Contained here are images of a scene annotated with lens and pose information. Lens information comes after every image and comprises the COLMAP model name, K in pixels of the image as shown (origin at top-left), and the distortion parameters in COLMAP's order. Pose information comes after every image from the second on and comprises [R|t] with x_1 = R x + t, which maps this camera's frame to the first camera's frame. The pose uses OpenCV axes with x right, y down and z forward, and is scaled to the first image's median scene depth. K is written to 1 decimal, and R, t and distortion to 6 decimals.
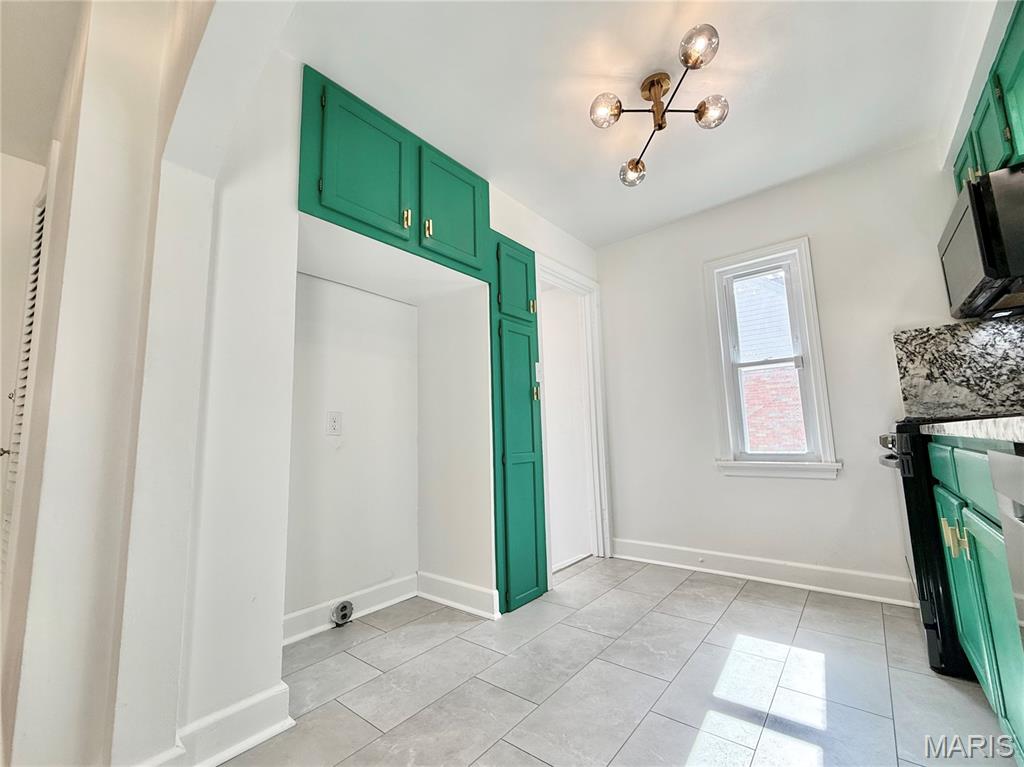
lens RADIAL K [[419.7, 0, 496.0], [0, 419.7, 384.4], [0, 0, 1]] dist [0.000075, -0.000587]
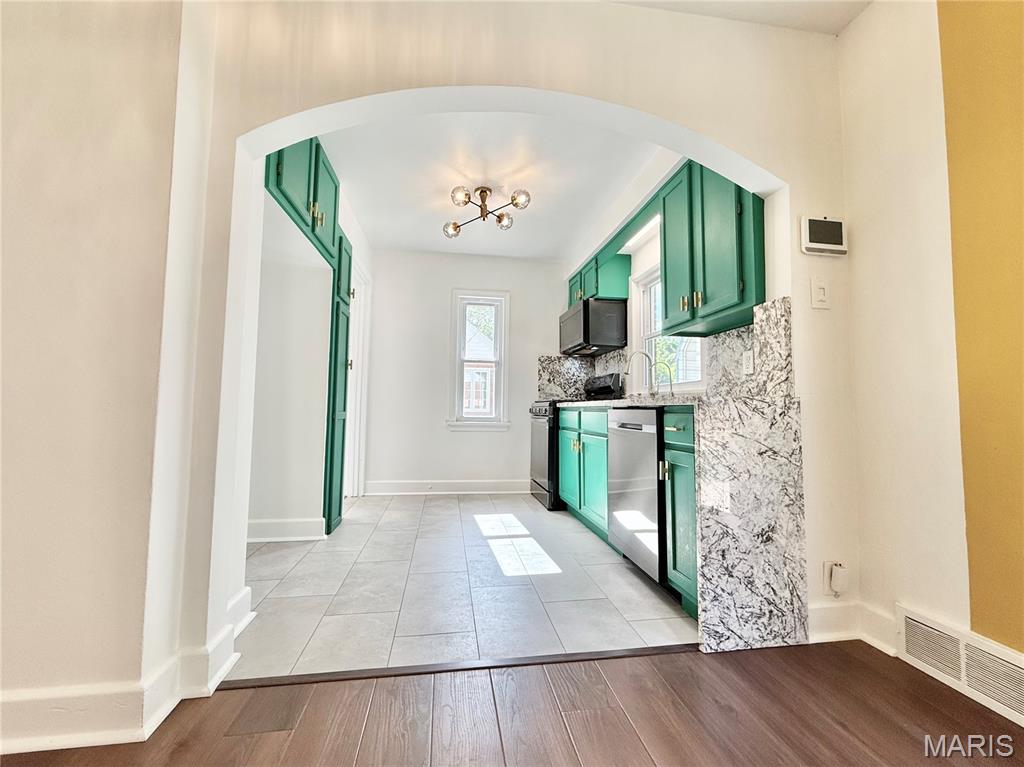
lens RADIAL K [[419.7, 0, 500.3], [0, 419.7, 382.9], [0, 0, 1]] dist [0.000075, -0.000587]
pose [[0.671408, 0.083879, 0.736326, -0.595446], [-0.130411, 0.991442, 0.005973, 0.011394], [-0.729524, -0.100036, 0.676600, -0.194884]]
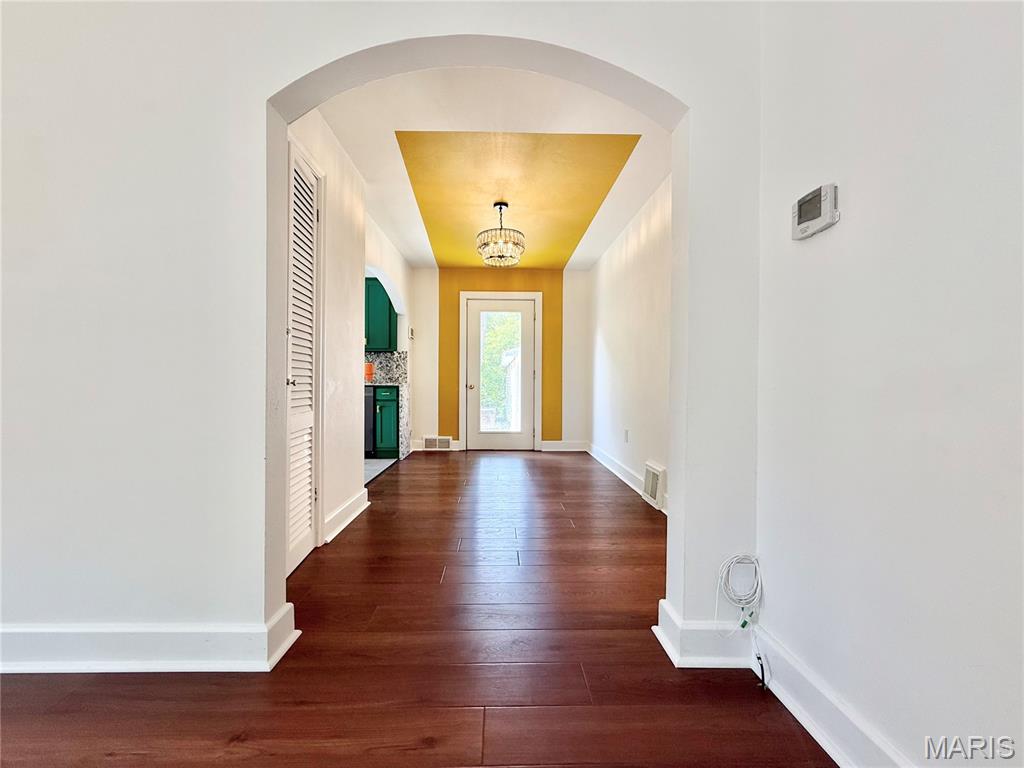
lens RADIAL K [[419.7, 0, 508.9], [0, 419.7, 389.2], [0, 0, 1]] dist [0.000075, -0.000587]
pose [[-0.653969, 0.017281, 0.756324, -1.851638], [-0.089922, 0.990876, -0.100393, 0.191976], [-0.751158, -0.133664, -0.646448, 0.984785]]
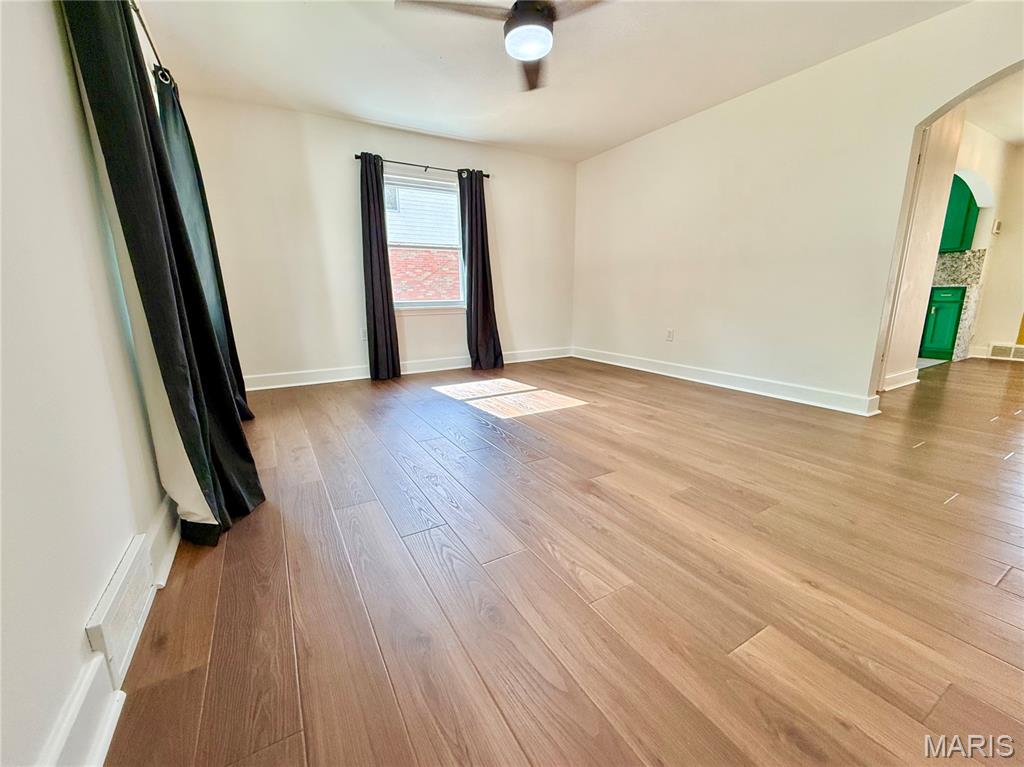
lens RADIAL K [[419.7, 0, 503.3], [0, 419.7, 379.3], [0, 0, 1]] dist [0.000075, -0.000587]
pose [[0.340927, -0.164092, 0.925658, -2.665148], [-0.135776, 0.965730, 0.221203, 0.306273], [-0.930233, -0.201097, 0.306964, 1.439013]]
